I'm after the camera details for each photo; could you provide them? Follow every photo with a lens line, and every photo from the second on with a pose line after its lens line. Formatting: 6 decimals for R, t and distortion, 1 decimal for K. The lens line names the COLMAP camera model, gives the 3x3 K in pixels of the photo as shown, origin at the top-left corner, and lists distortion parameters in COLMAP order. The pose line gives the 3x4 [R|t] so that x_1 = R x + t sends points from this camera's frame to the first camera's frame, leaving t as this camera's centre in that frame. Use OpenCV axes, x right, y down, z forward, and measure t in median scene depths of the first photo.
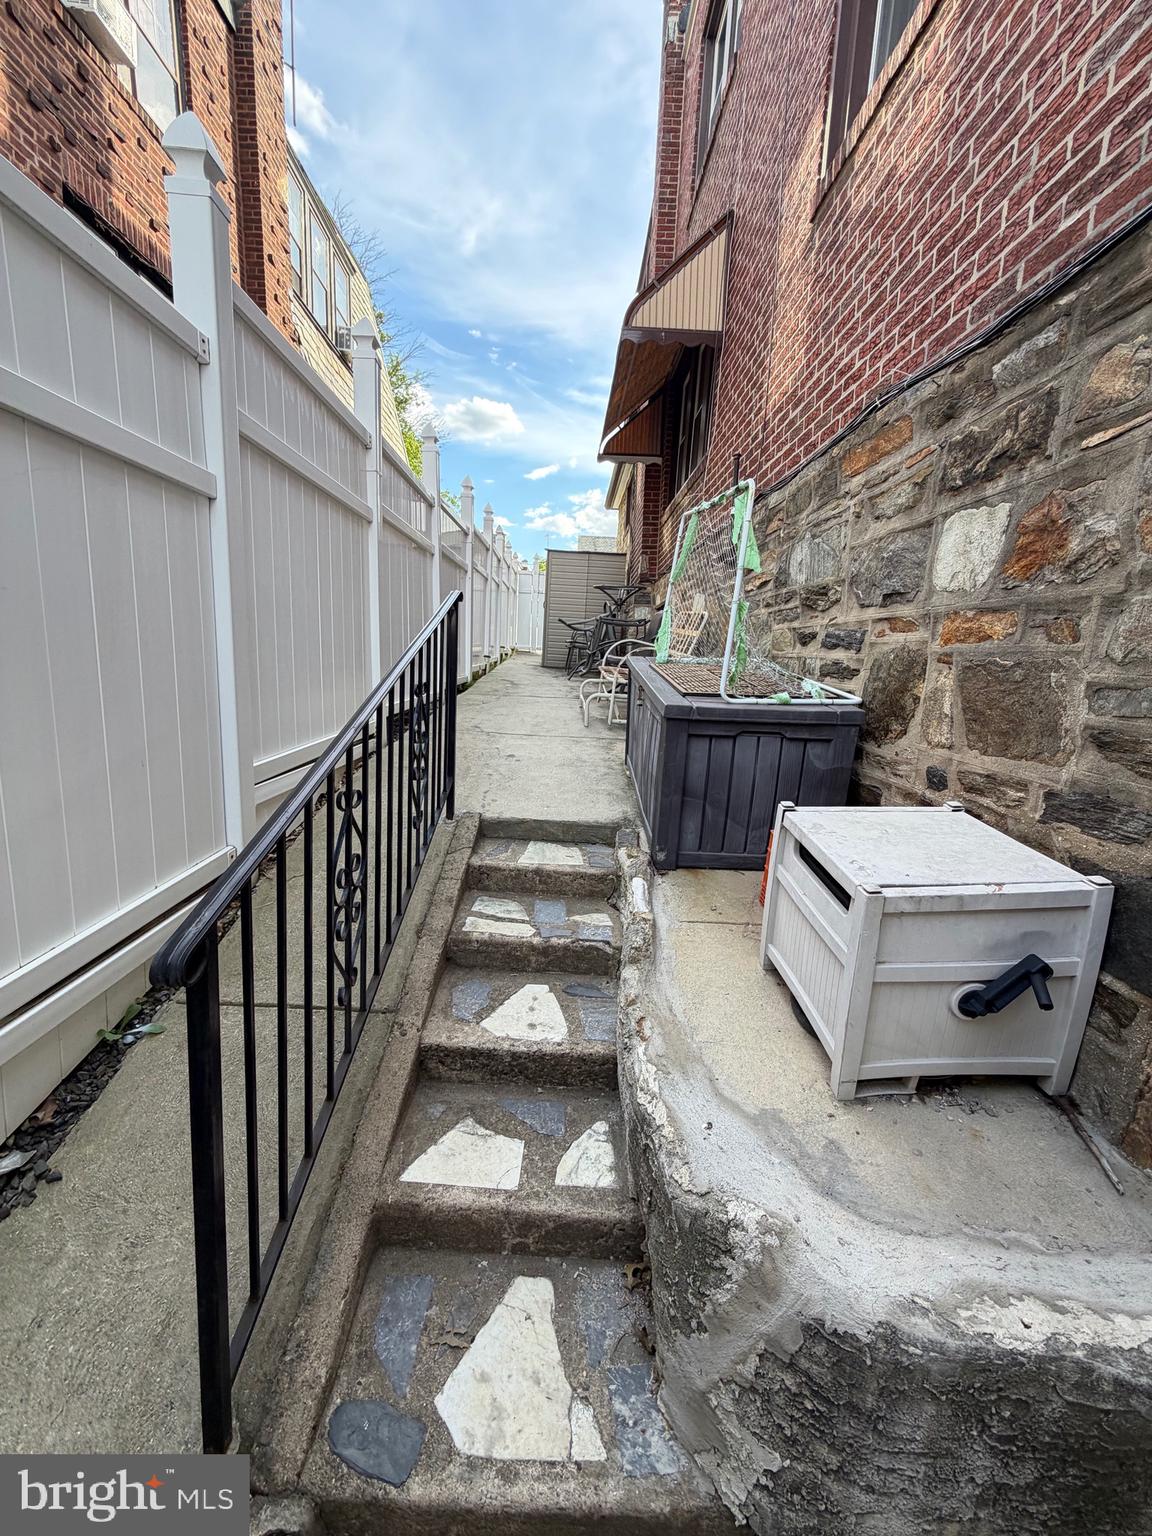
lens RADIAL K [[612.4, 0, 579.8], [0, 612.4, 767.5], [0, 0, 1]] dist [0.001267, 0.000038]
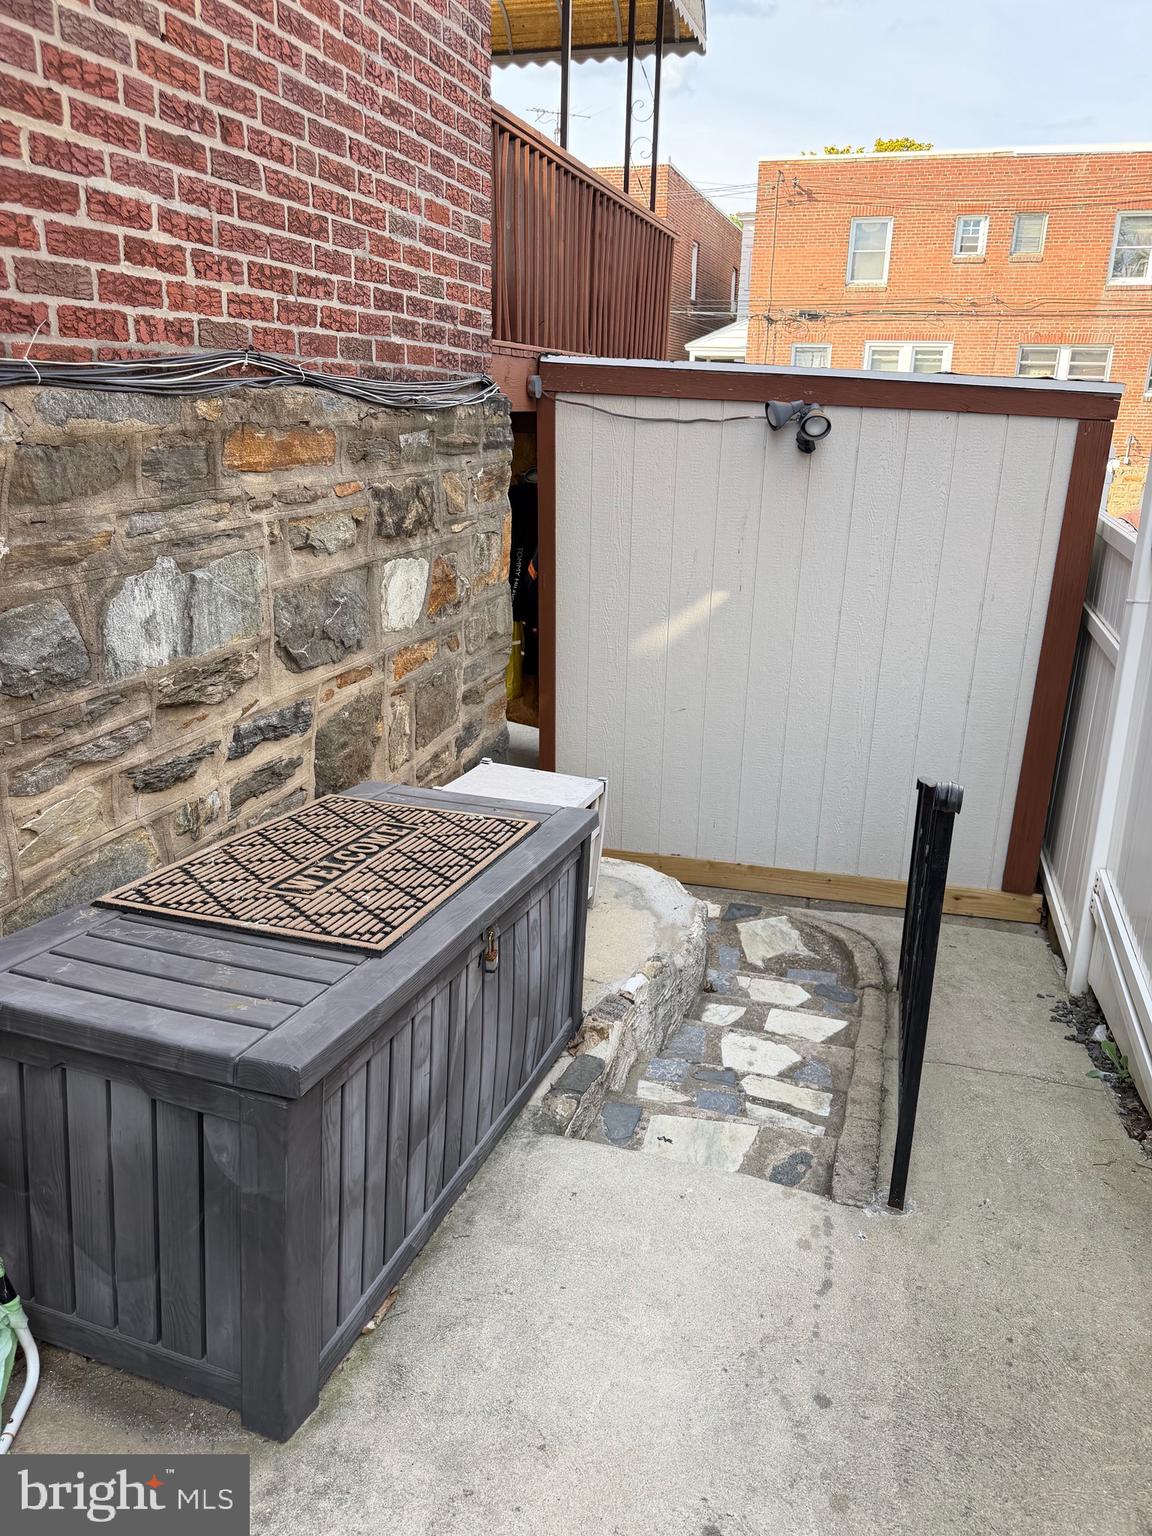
lens RADIAL K [[1069.1, 0, 573.6], [0, 1069.1, 766.4], [0, 0, 1]] dist [0.010356, -0.004973]
pose [[-0.944096, -0.159658, 0.288432, -0.227429], [0.003115, 0.870547, 0.492075, -0.888168], [-0.329657, 0.465465, -0.821382, 2.262916]]
